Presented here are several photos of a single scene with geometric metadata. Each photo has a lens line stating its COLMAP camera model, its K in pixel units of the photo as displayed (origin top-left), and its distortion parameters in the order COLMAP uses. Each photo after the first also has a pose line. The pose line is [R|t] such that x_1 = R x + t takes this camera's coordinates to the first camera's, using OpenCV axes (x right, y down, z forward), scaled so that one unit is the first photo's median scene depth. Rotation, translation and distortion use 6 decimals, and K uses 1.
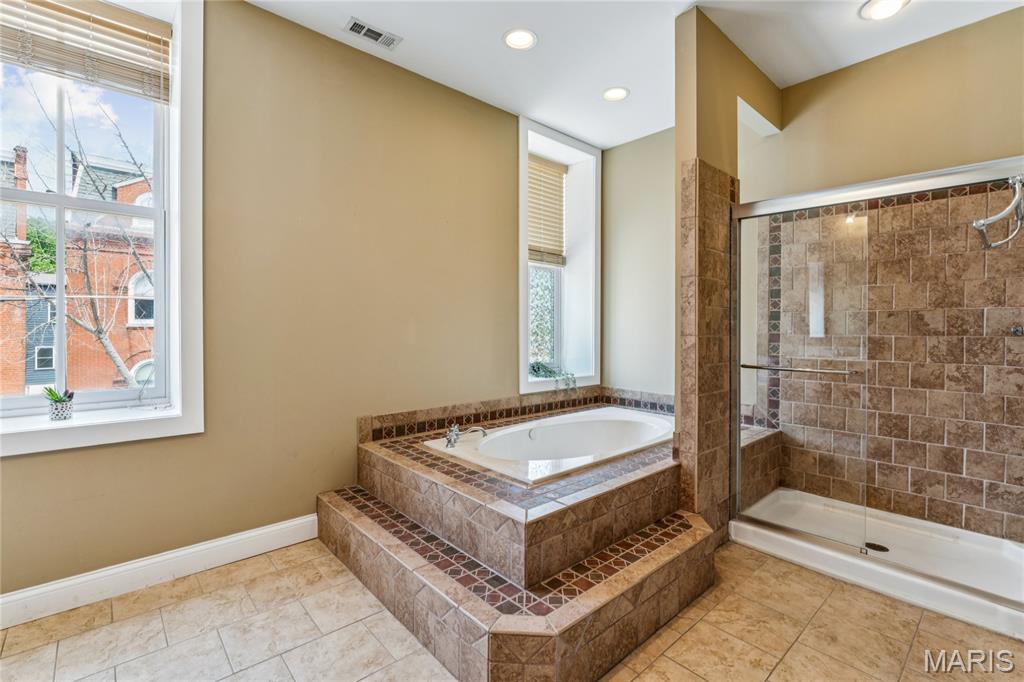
lens RADIAL K [[461.6, 0, 509.5], [0, 461.6, 329.1], [0, 0, 1]] dist [-0.000978, -0.000092]
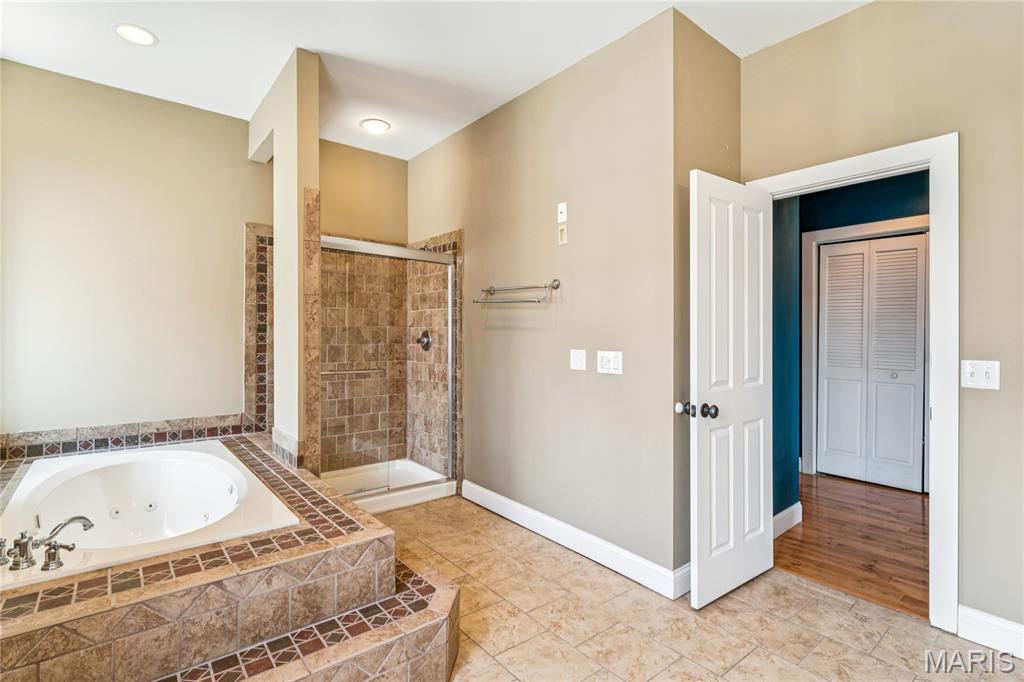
lens RADIAL K [[486.9, 0, 511.1], [0, 486.9, 332.5], [0, 0, 1]] dist [-0.000382, -0.000329]
pose [[0.048007, 0.001520, 0.998846, -0.738796], [-0.000825, 0.999999, -0.001482, -0.023772], [-0.998847, -0.000752, 0.048008, 0.472430]]
